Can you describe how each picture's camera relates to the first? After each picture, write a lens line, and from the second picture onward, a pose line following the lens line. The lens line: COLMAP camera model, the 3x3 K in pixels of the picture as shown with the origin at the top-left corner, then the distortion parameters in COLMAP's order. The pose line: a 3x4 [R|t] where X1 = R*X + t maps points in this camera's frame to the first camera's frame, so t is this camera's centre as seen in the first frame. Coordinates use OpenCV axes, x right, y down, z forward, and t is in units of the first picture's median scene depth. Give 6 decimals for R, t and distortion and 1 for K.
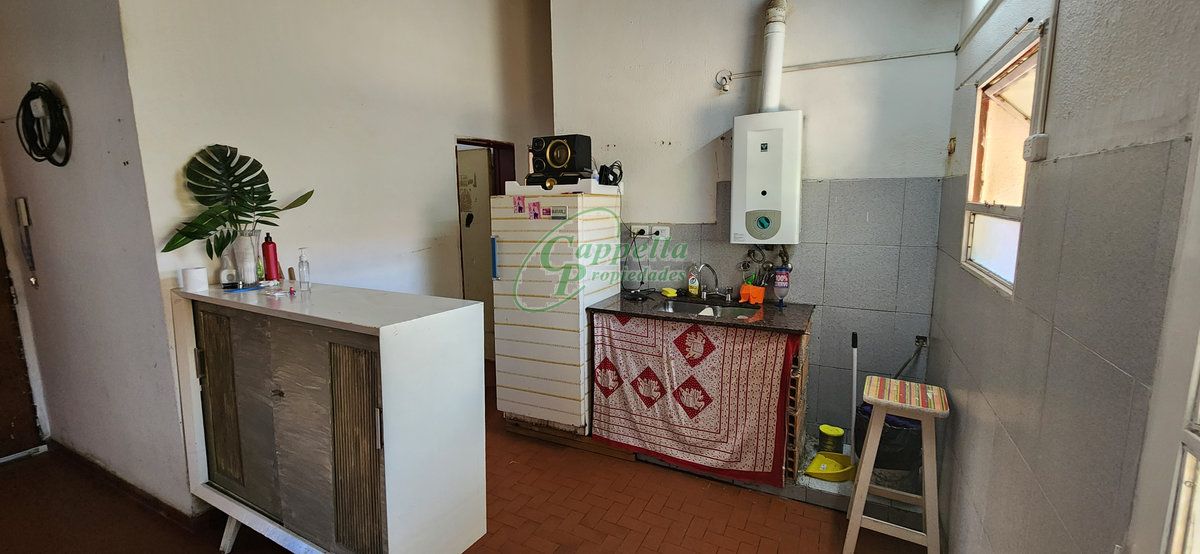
lens RADIAL K [[494.3, 0, 579.3], [0, 494.3, 268.0], [0, 0, 1]] dist [-0.002377, -0.000137]
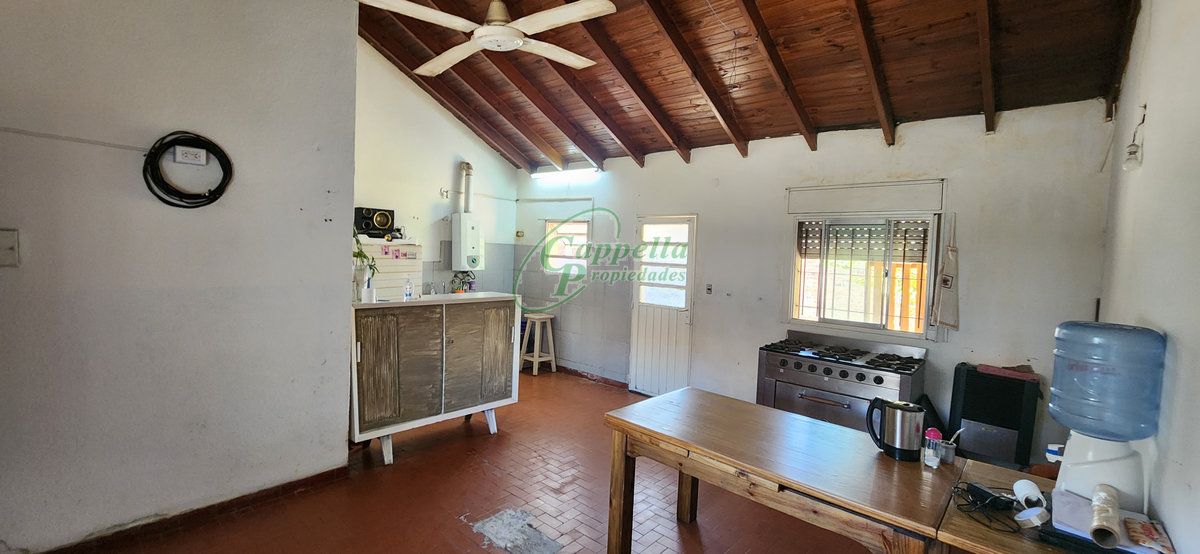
lens RADIAL K [[481.4, 0, 597.2], [0, 481.4, 265.9], [0, 0, 1]] dist [-0.001001, -0.000236]
pose [[0.240831, -0.010896, 0.970506, -1.581099], [0.093128, 0.995583, -0.011933, 0.010425], [-0.966089, 0.093255, 0.240782, -0.075823]]
